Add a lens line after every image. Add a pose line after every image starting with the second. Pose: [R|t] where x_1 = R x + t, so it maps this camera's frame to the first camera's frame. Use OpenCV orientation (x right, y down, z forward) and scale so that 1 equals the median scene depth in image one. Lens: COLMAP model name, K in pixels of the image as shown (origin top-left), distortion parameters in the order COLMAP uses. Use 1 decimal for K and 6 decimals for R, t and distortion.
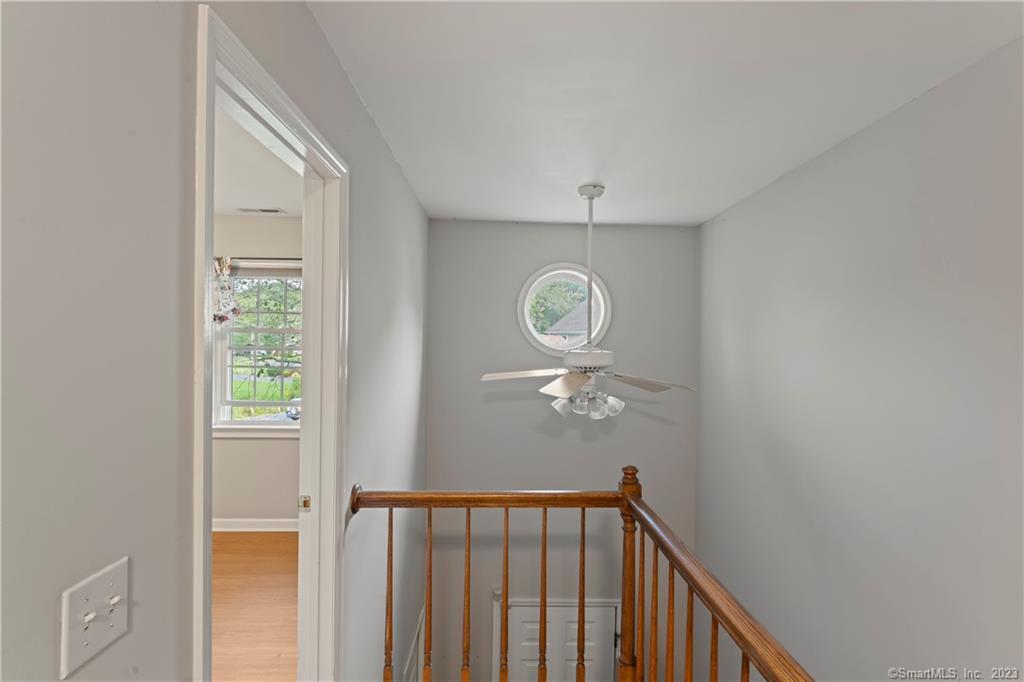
lens RADIAL K [[517.7, 0, 511.6], [0, 517.7, 342.8], [0, 0, 1]] dist [0.000474, 0.001624]
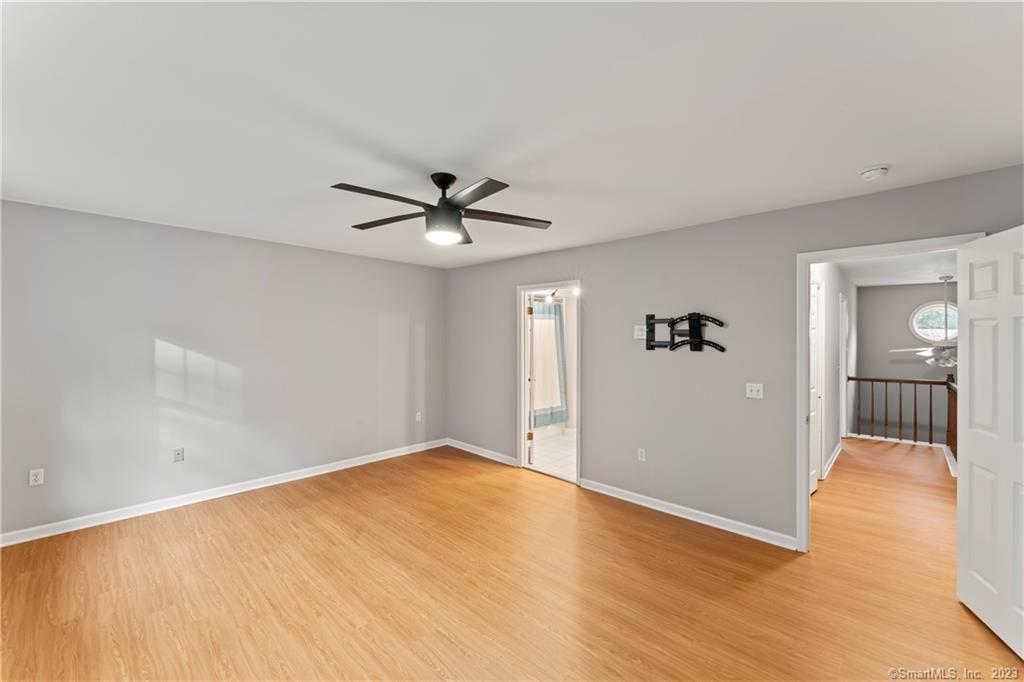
lens RADIAL K [[412.8, 0, 507.4], [0, 412.8, 338.9], [0, 0, 1]] dist [-0.001336, -0.000508]
pose [[0.705269, -0.010136, -0.708868, 0.064424], [0.007935, 0.999948, -0.006403, 0.003332], [0.708896, -0.001109, 0.705312, -1.972101]]
